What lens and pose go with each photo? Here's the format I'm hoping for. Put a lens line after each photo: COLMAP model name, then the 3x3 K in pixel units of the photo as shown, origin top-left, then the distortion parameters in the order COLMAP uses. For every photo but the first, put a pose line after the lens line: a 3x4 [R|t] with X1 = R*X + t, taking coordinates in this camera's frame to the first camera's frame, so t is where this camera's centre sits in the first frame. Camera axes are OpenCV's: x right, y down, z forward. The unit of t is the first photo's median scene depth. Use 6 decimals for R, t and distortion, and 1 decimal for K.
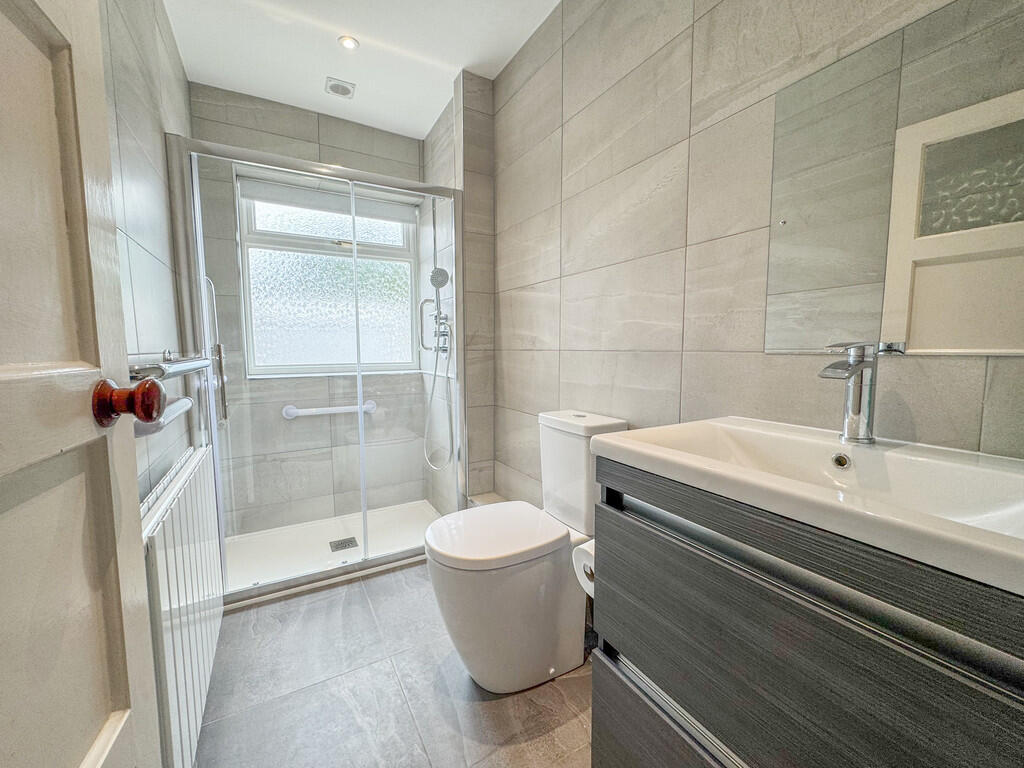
lens RADIAL K [[432.5, 0, 506.2], [0, 432.5, 386.4], [0, 0, 1]] dist [-0.004558, -0.000386]
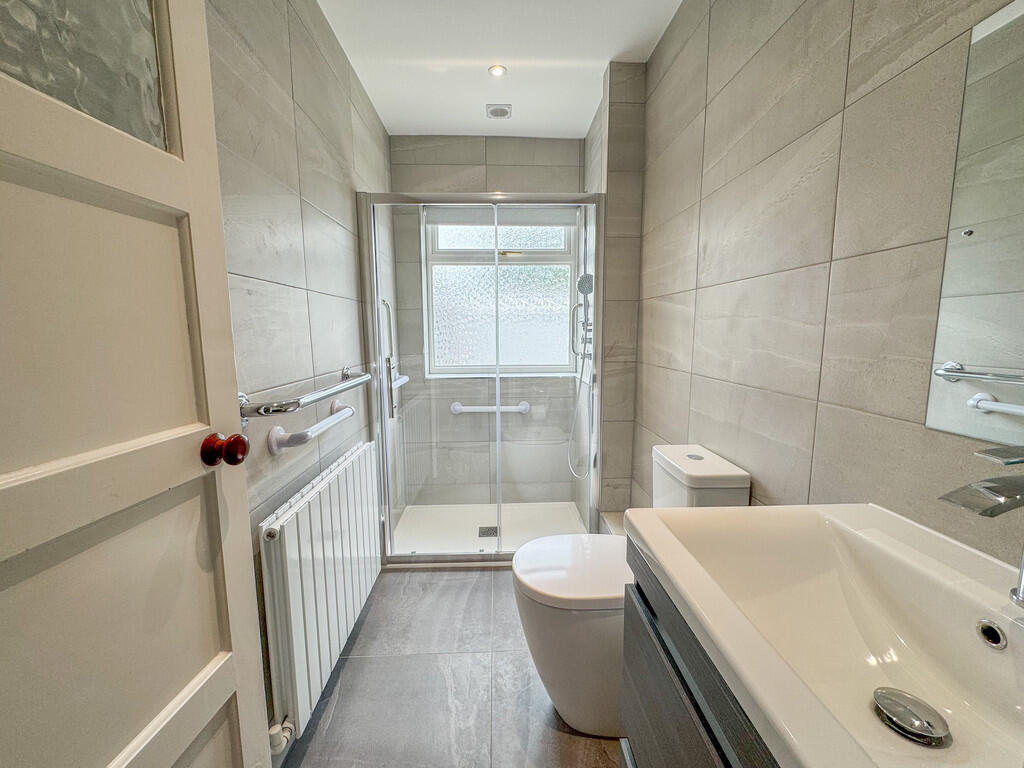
lens RADIAL K [[432.5, 0, 491.0], [0, 432.5, 386.6], [0, 0, 1]] dist [-0.004558, -0.000386]
pose [[0.878356, 0.054676, -0.474870, 0.164804], [-0.034758, 0.998112, 0.050631, -0.078237], [0.476742, -0.027966, 0.878598, 0.043211]]
